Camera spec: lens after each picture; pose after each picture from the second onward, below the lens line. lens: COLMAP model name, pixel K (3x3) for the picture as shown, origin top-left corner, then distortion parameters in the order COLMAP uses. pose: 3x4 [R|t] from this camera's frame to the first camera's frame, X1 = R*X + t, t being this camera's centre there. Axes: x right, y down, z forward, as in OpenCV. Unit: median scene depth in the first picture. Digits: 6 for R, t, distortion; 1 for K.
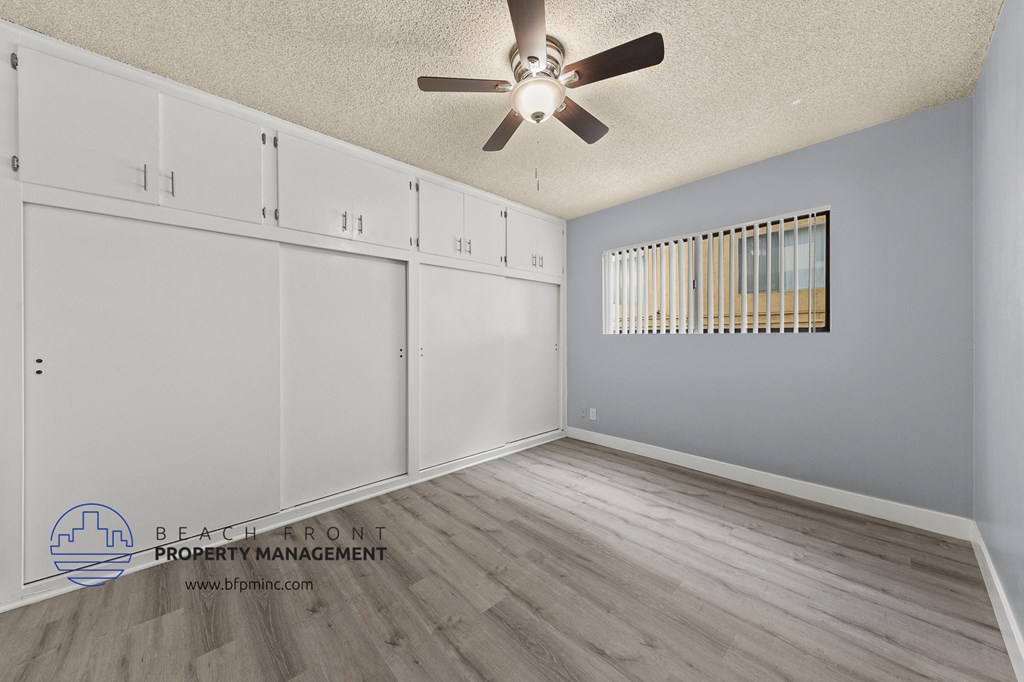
lens RADIAL K [[353.8, 0, 510.3], [0, 353.8, 338.1], [0, 0, 1]] dist [0.015650, -0.005395]
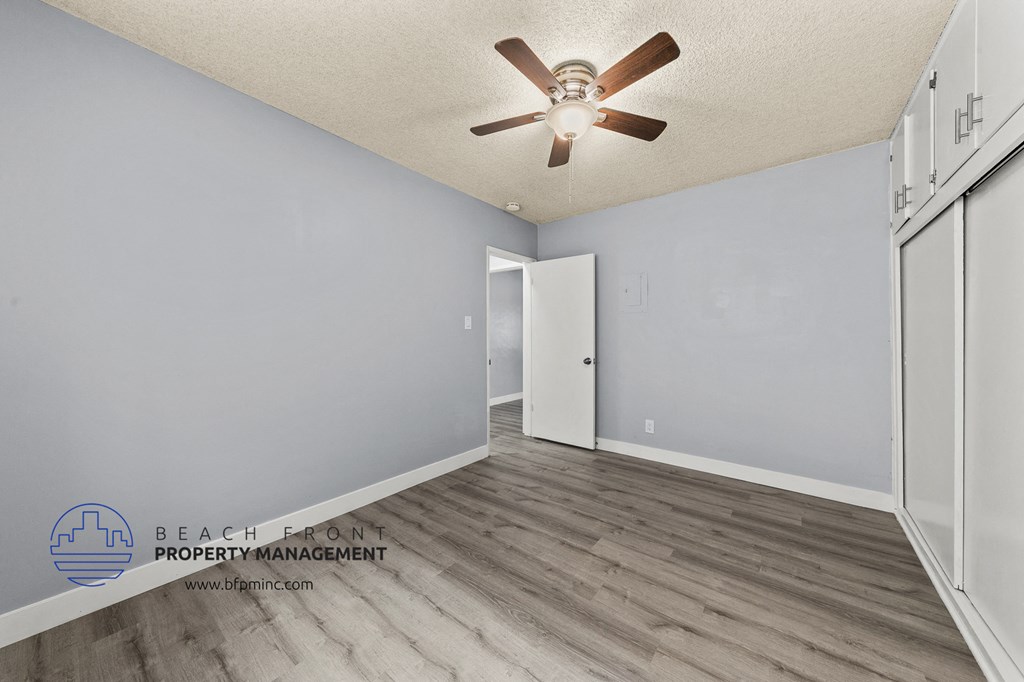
lens RADIAL K [[353.8, 0, 510.3], [0, 353.8, 338.1], [0, 0, 1]] dist [0.015650, -0.005395]
pose [[-0.988297, 0.002142, -0.152528, 0.401868], [0.000964, 0.999969, 0.007799, -0.014650], [0.152540, 0.007561, -0.988268, 1.930523]]
